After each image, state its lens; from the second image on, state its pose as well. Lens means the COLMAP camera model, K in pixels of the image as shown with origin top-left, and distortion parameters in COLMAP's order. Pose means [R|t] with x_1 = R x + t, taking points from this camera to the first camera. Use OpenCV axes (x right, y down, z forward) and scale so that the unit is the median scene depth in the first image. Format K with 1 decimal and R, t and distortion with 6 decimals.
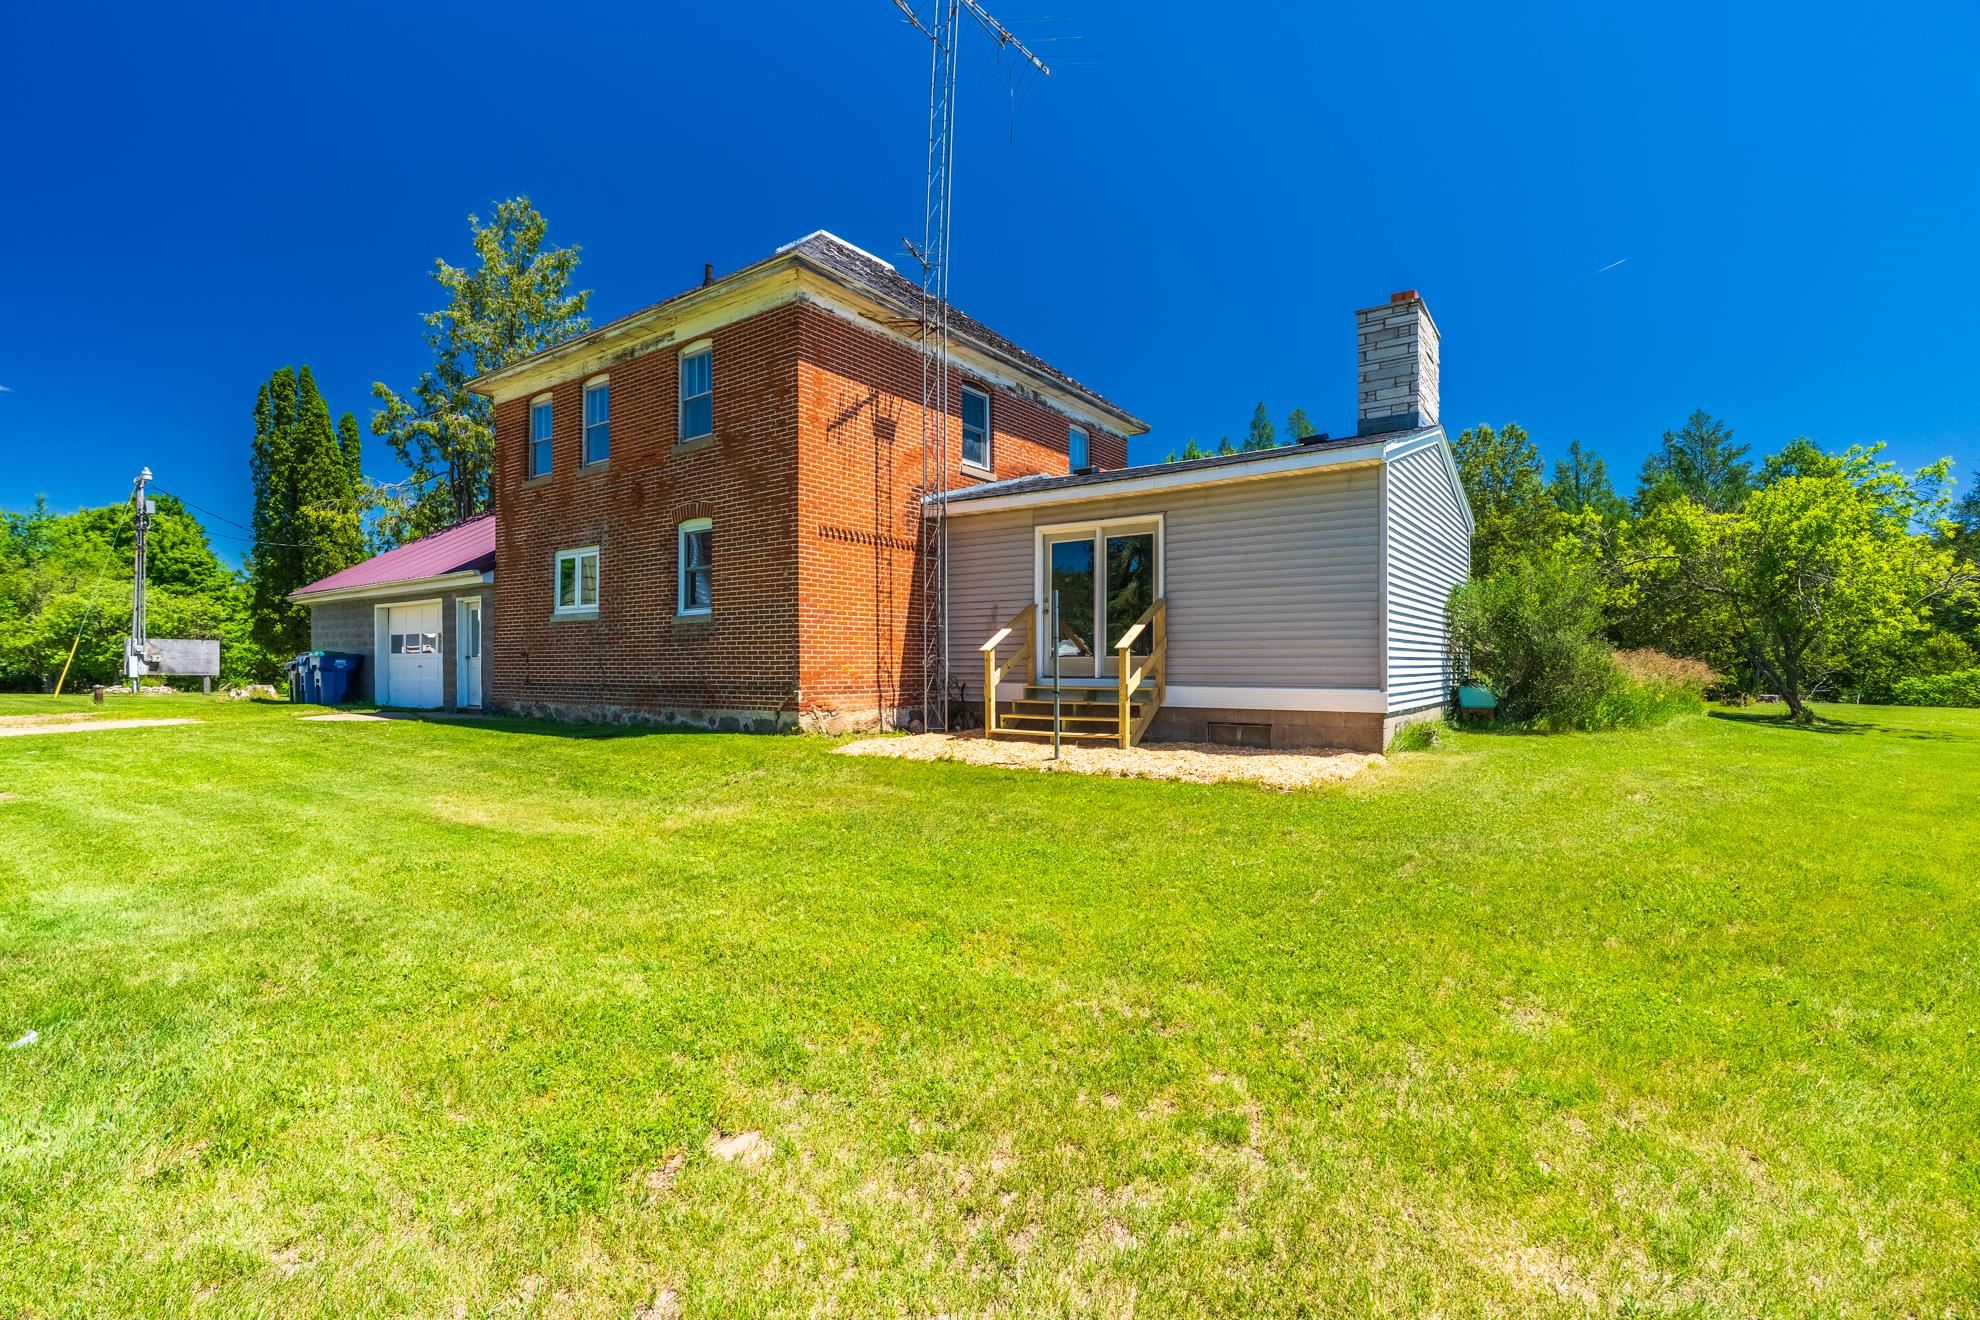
lens RADIAL K [[900.7, 0, 990.8], [0, 900.7, 662.4], [0, 0, 1]] dist [-0.006819, 0.002953]
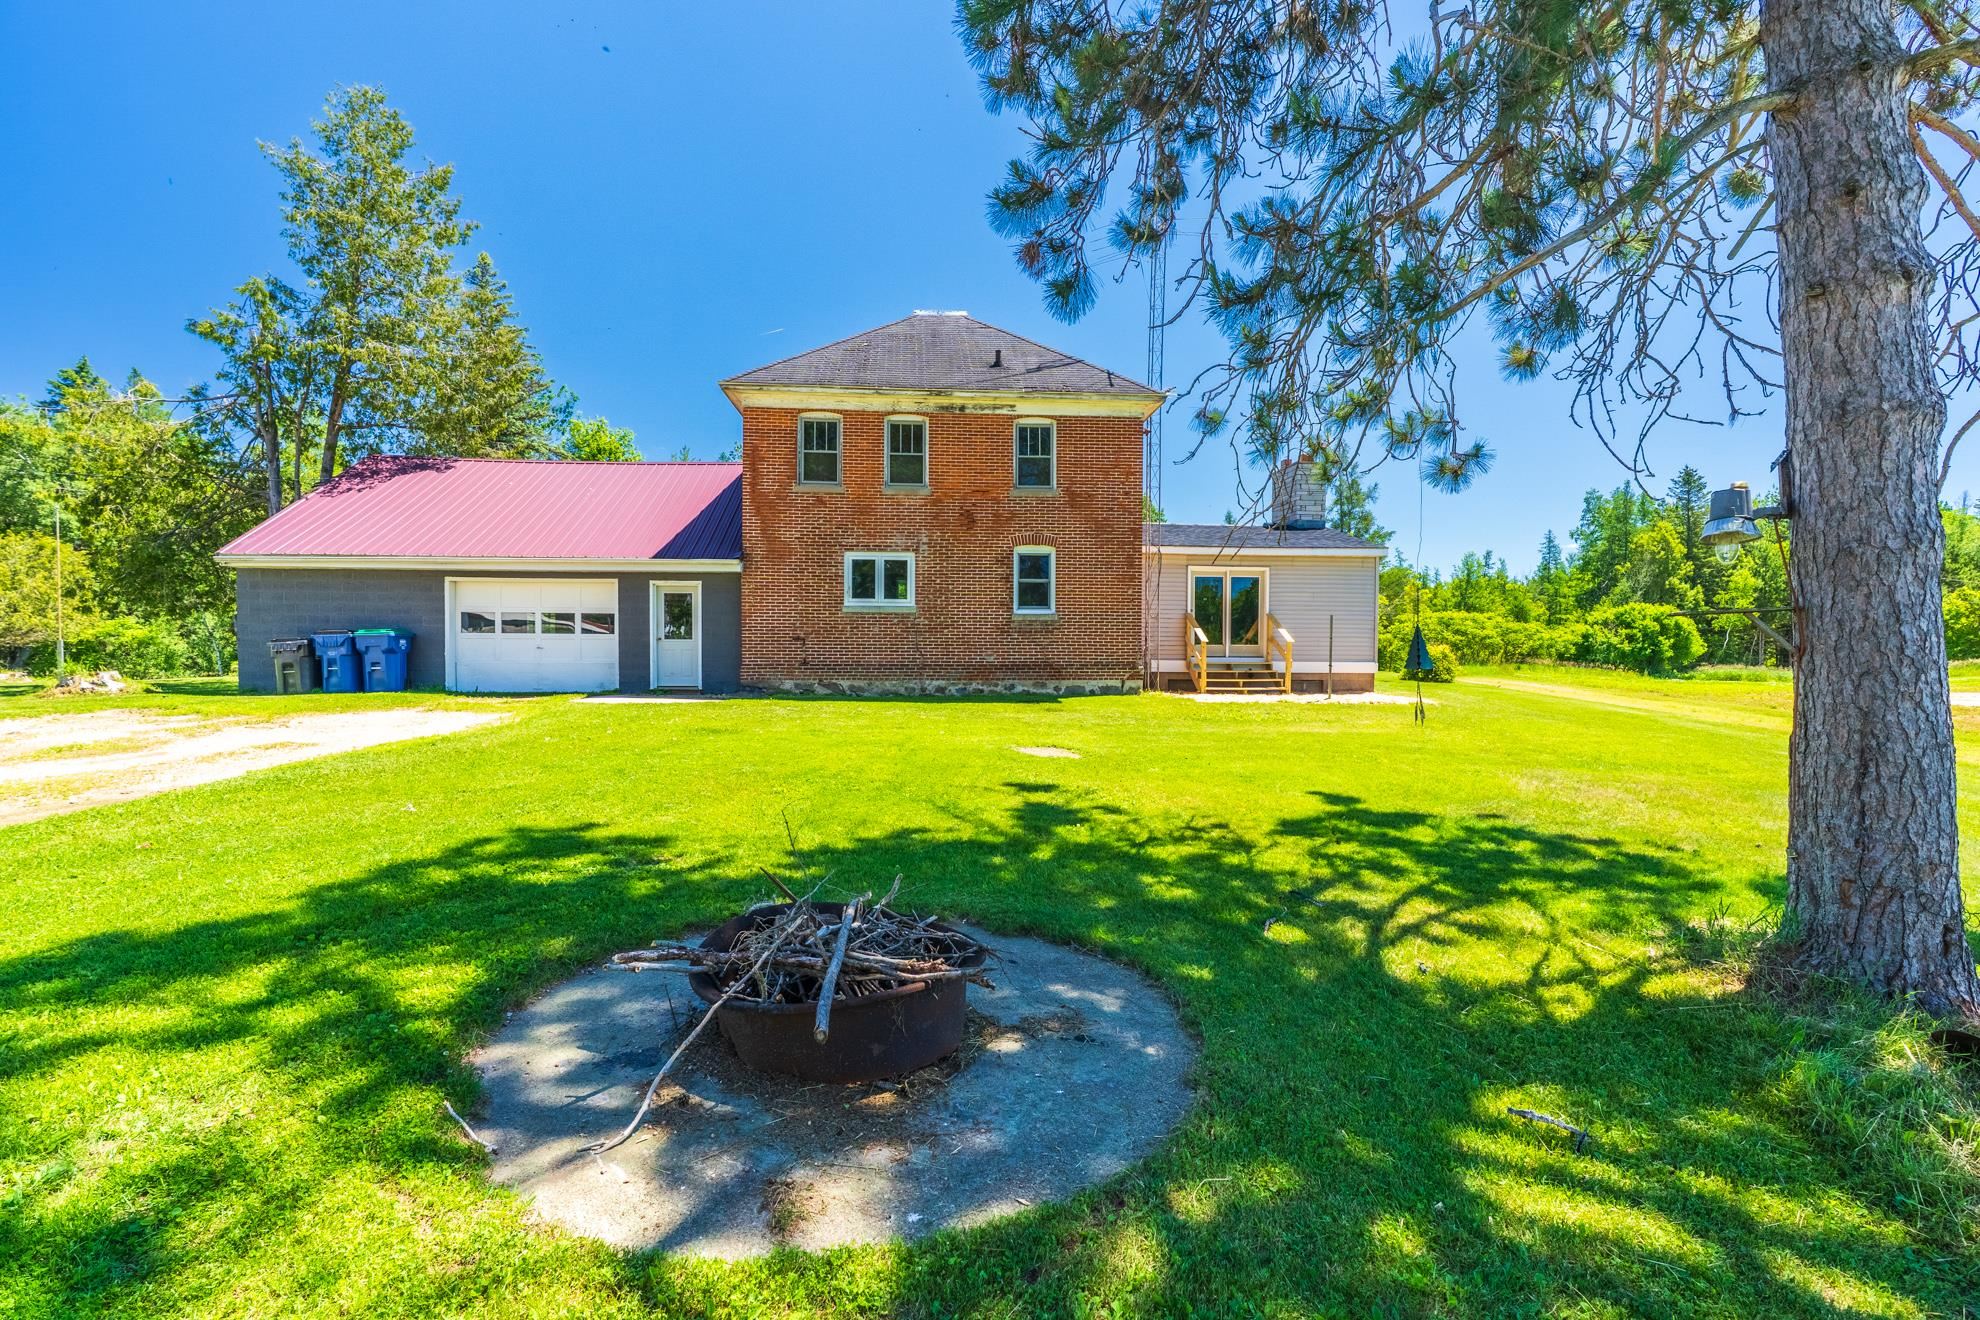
lens RADIAL K [[900.7, 0, 990.3], [0, 900.7, 660.7], [0, 0, 1]] dist [-0.006819, 0.002953]
pose [[0.761506, -0.008673, 0.648100, -1.273353], [-0.009977, 0.999635, 0.025100, -0.014497], [-0.648081, -0.025580, 0.761142, -0.025844]]
